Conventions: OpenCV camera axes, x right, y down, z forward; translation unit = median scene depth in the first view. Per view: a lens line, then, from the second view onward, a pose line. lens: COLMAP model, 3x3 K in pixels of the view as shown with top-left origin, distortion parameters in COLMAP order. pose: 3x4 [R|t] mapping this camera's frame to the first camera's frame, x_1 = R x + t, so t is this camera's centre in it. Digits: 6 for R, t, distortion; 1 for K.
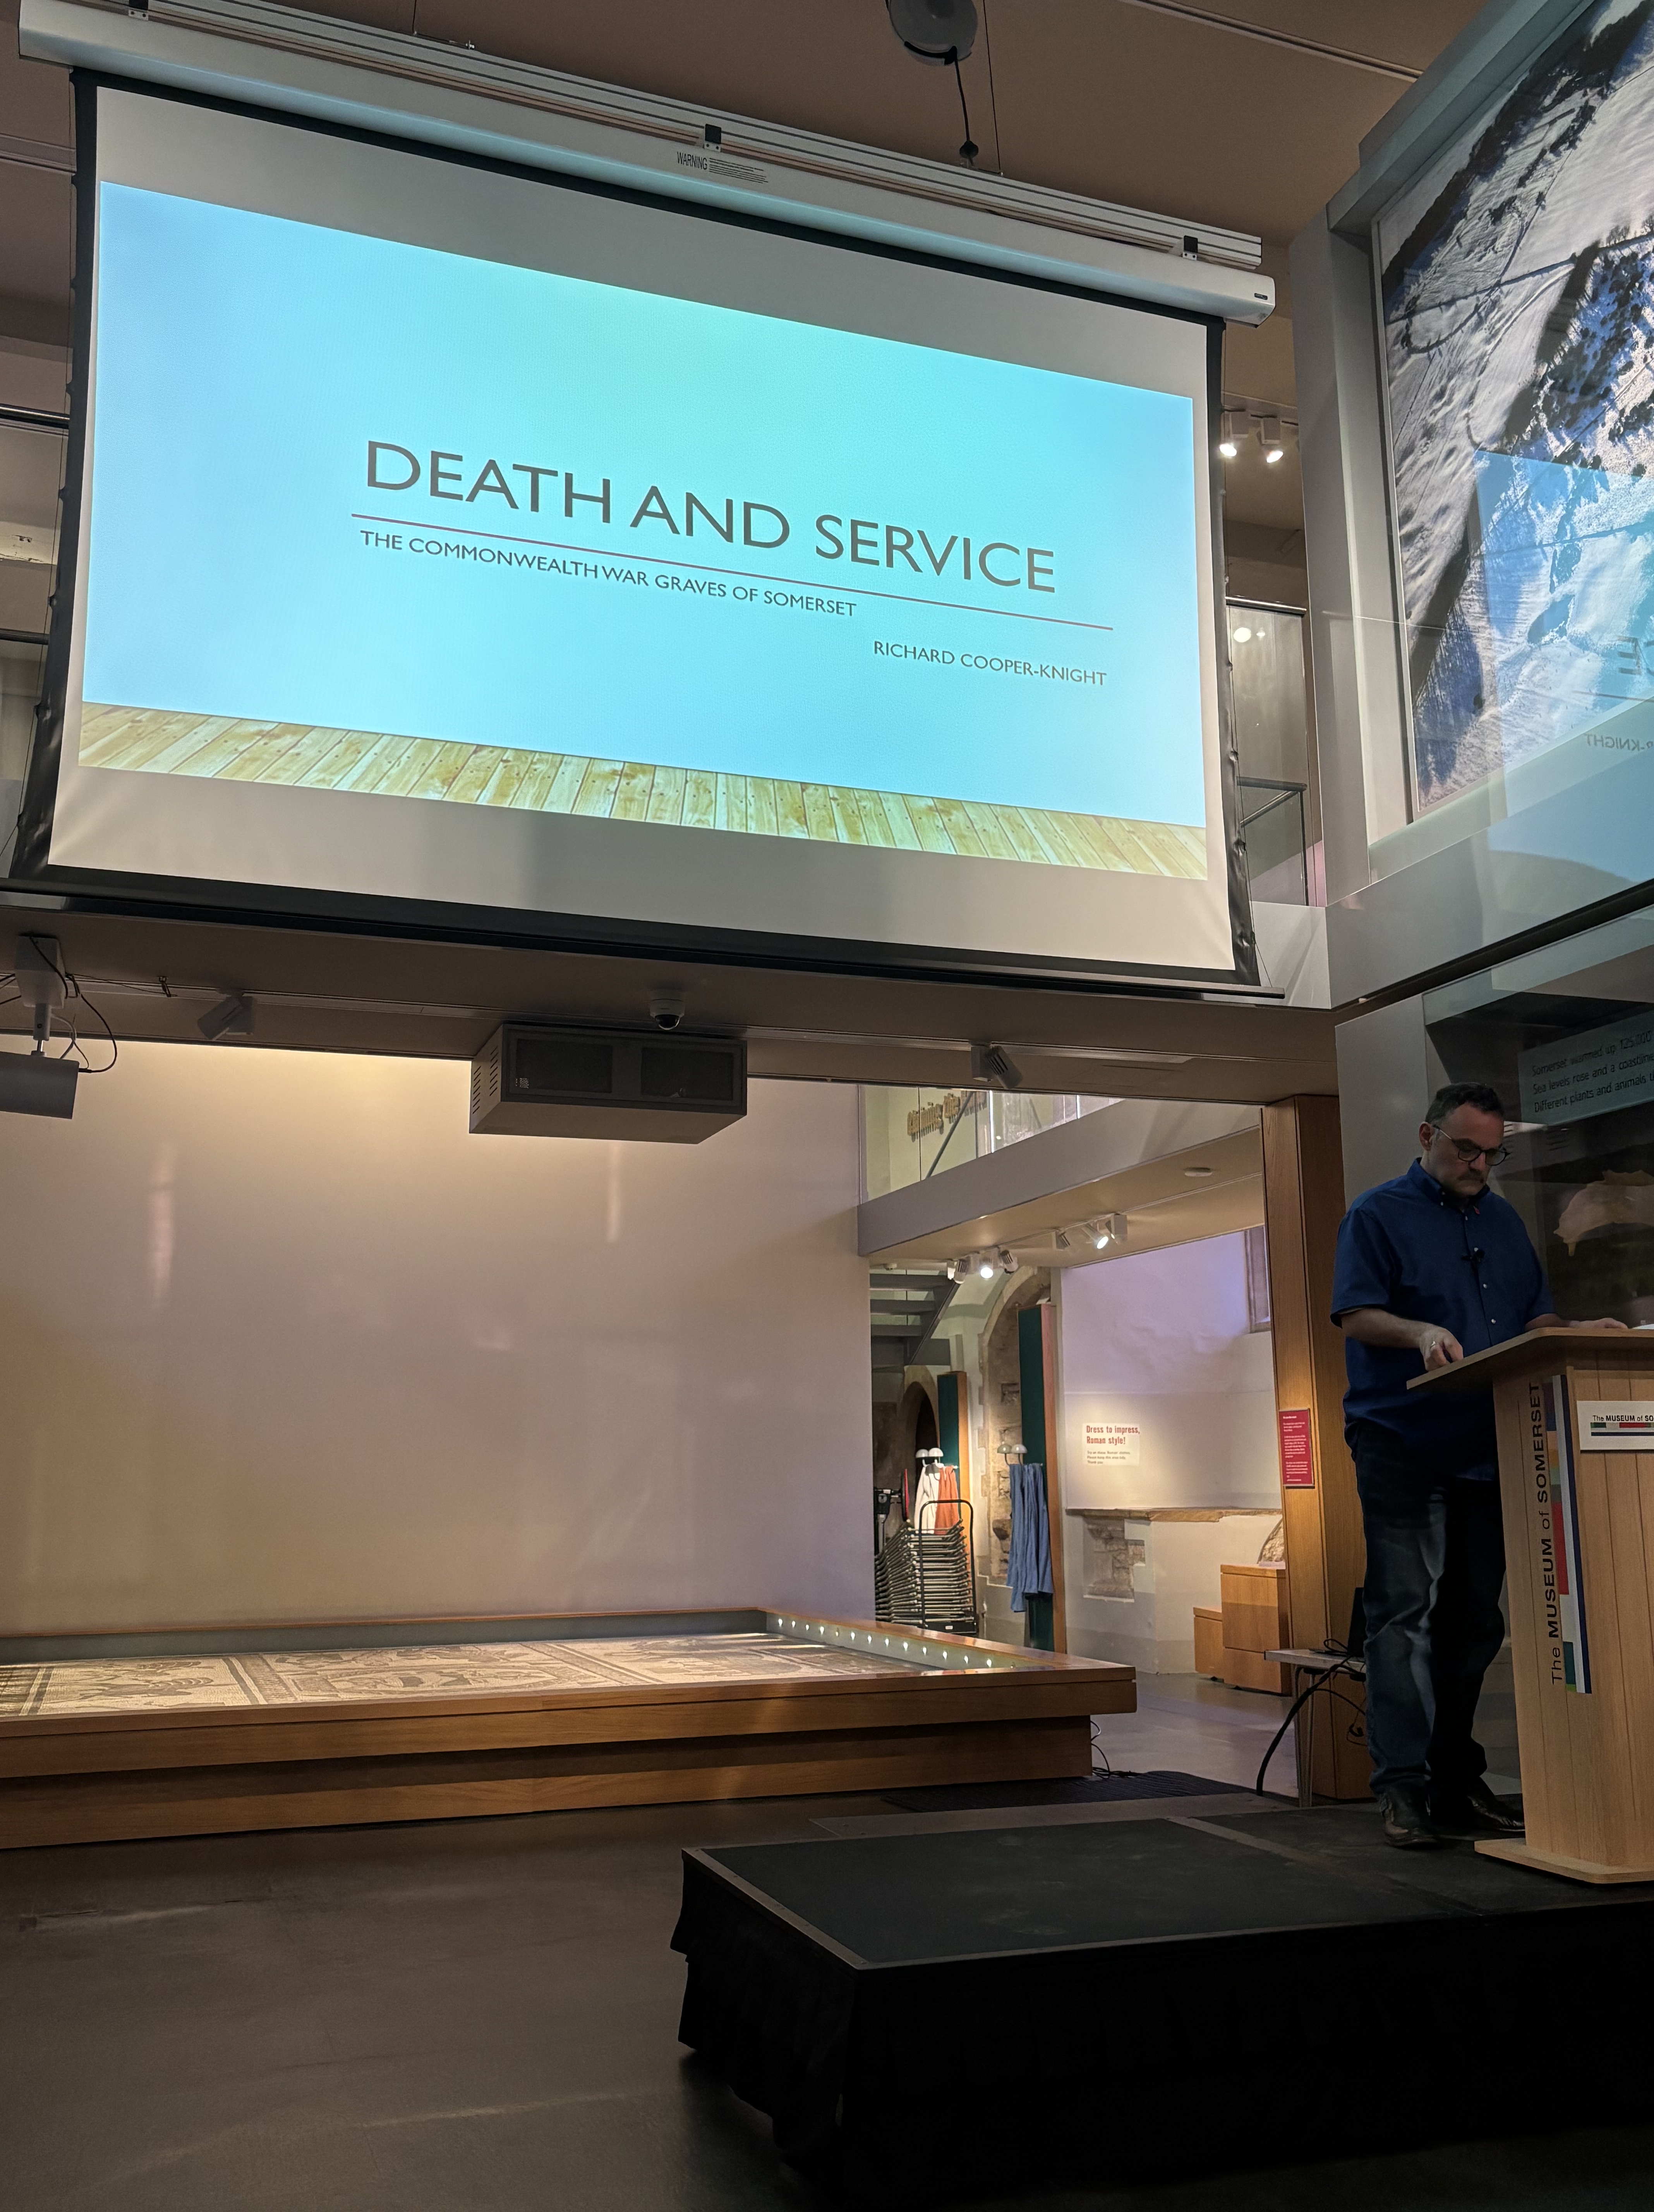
lens RADIAL K [[2006.8, 0, 837.4], [0, 2006.8, 1108.1], [0, 0, 1]] dist [0.046125, -0.021804]
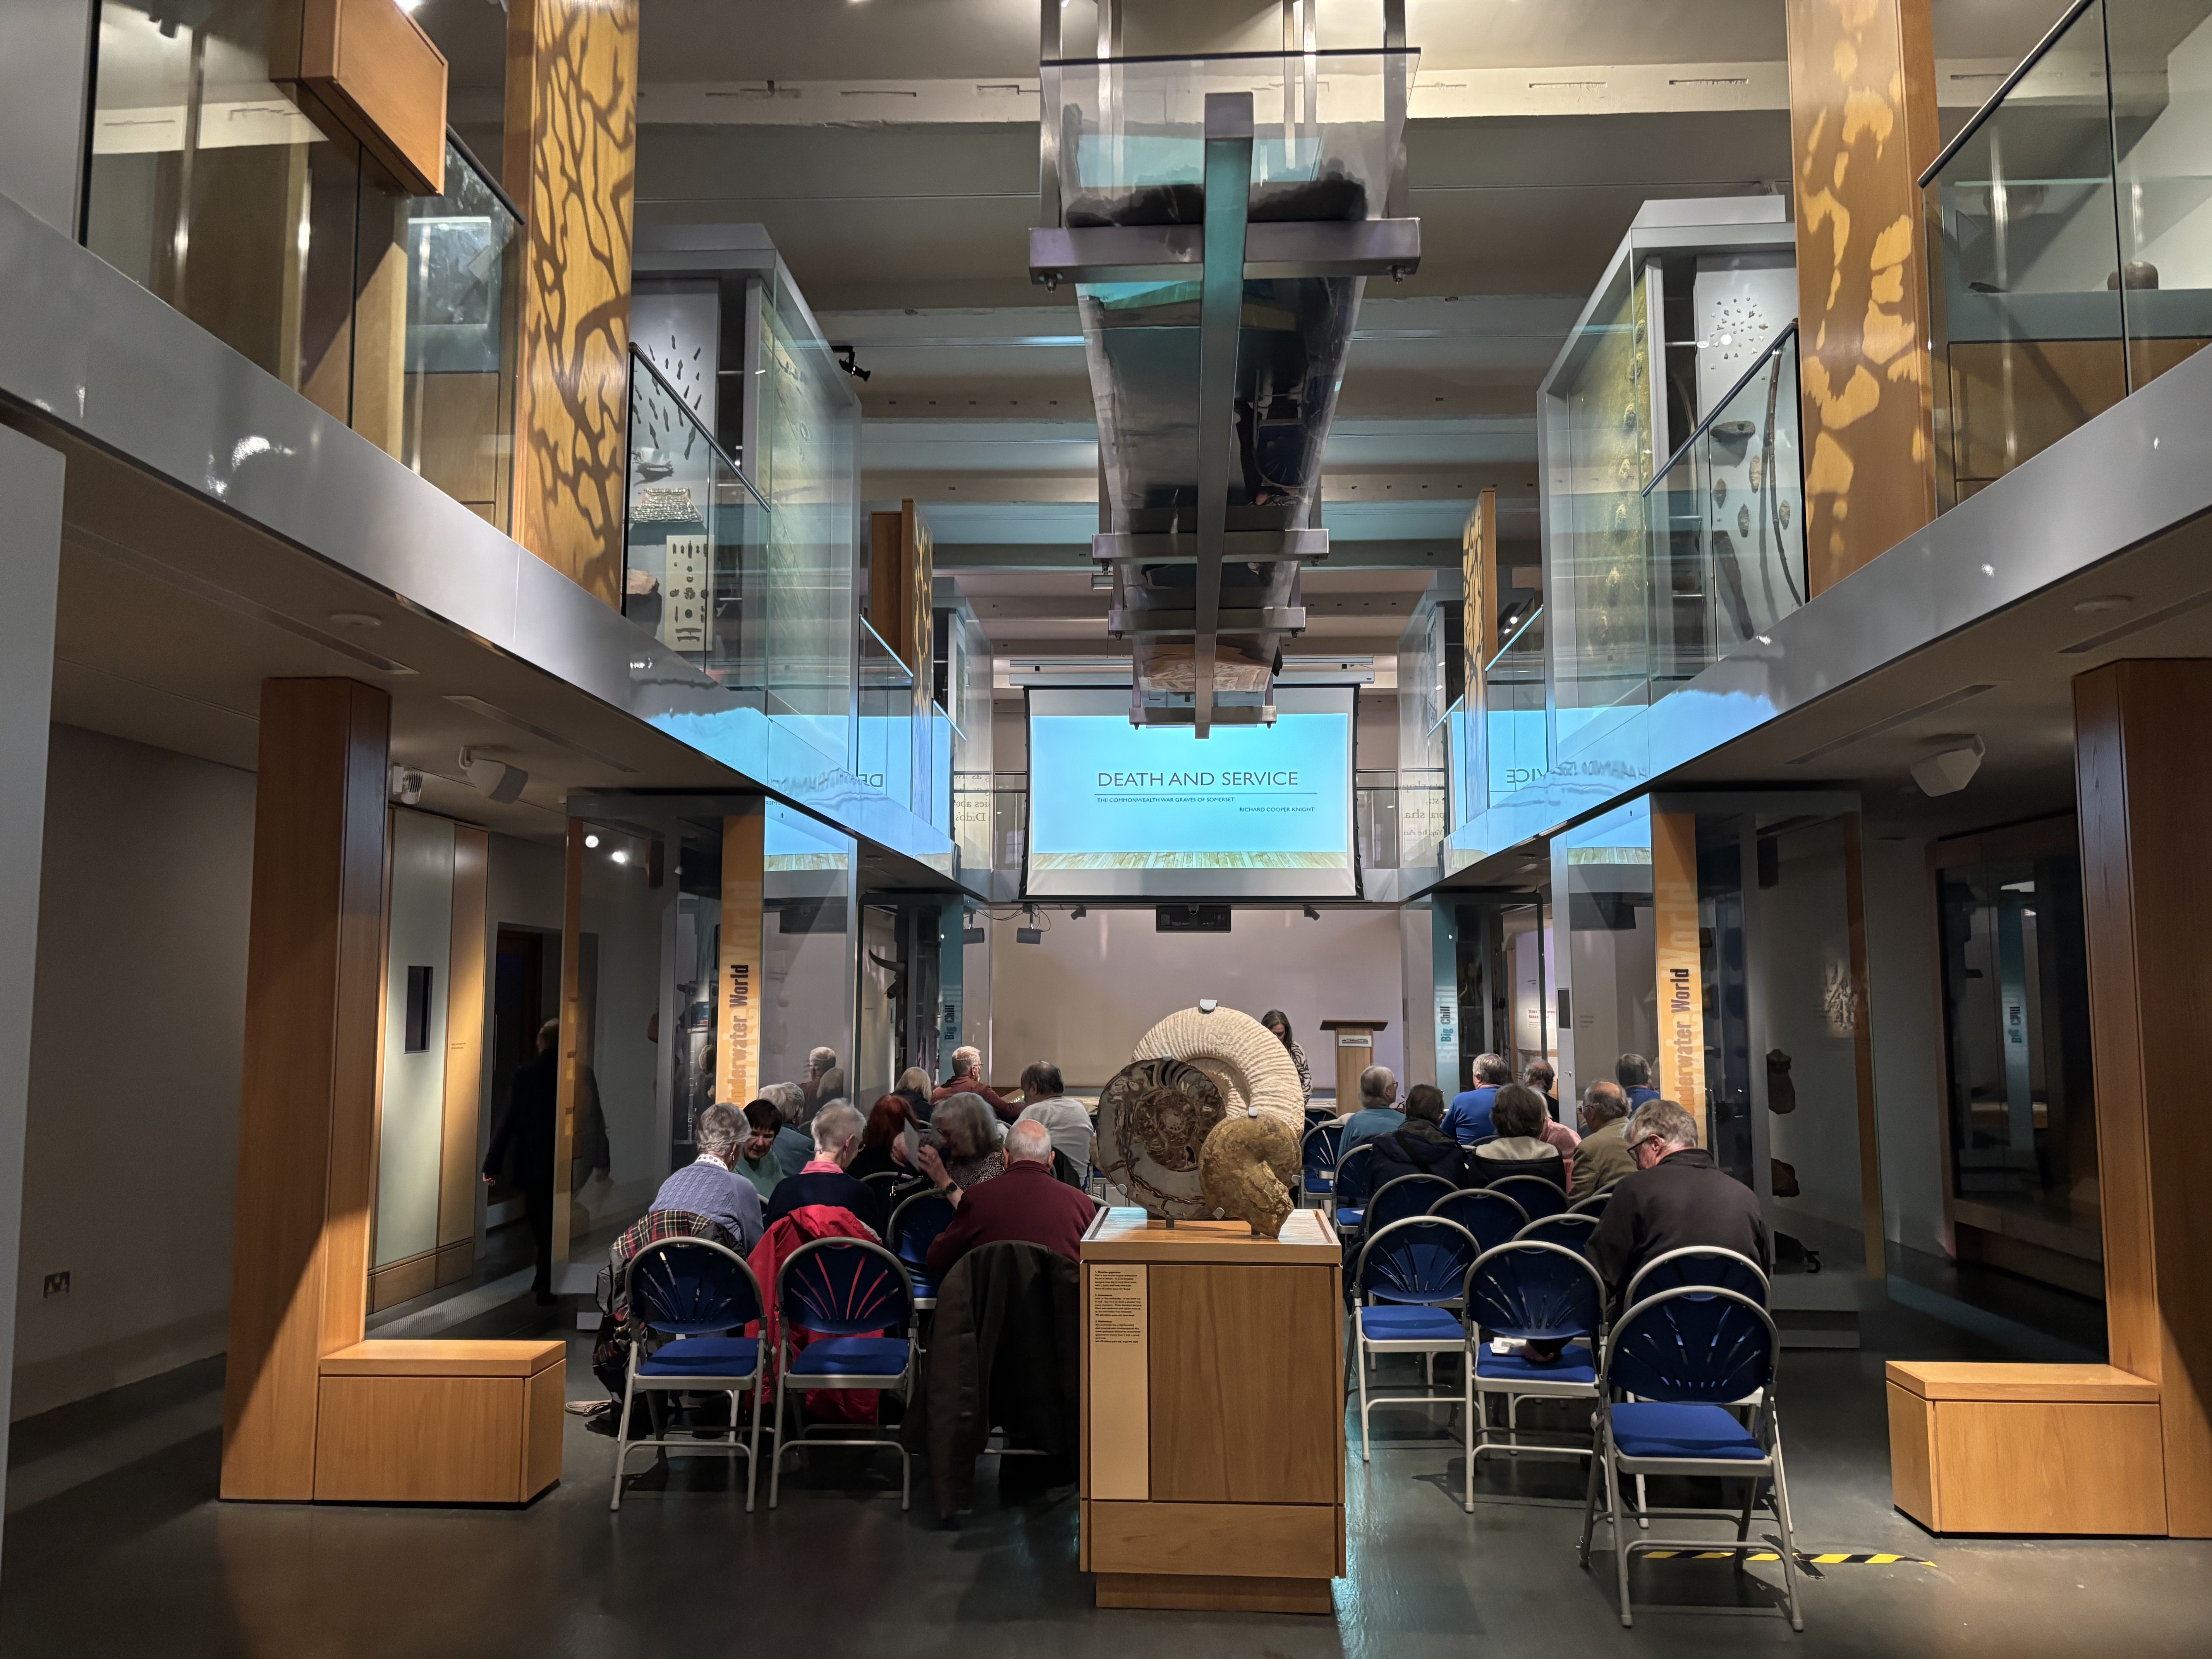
lens RADIAL K [[1676.4, 0, 1099.7], [0, 1676.4, 830.3], [0, 0, 1]] dist [0.003287, 0.000049]
pose [[0.923892, -0.021814, -0.382030, 0.919591], [0.053803, 0.995861, 0.073250, -0.423893], [0.378851, -0.088230, 0.921242, -1.818278]]
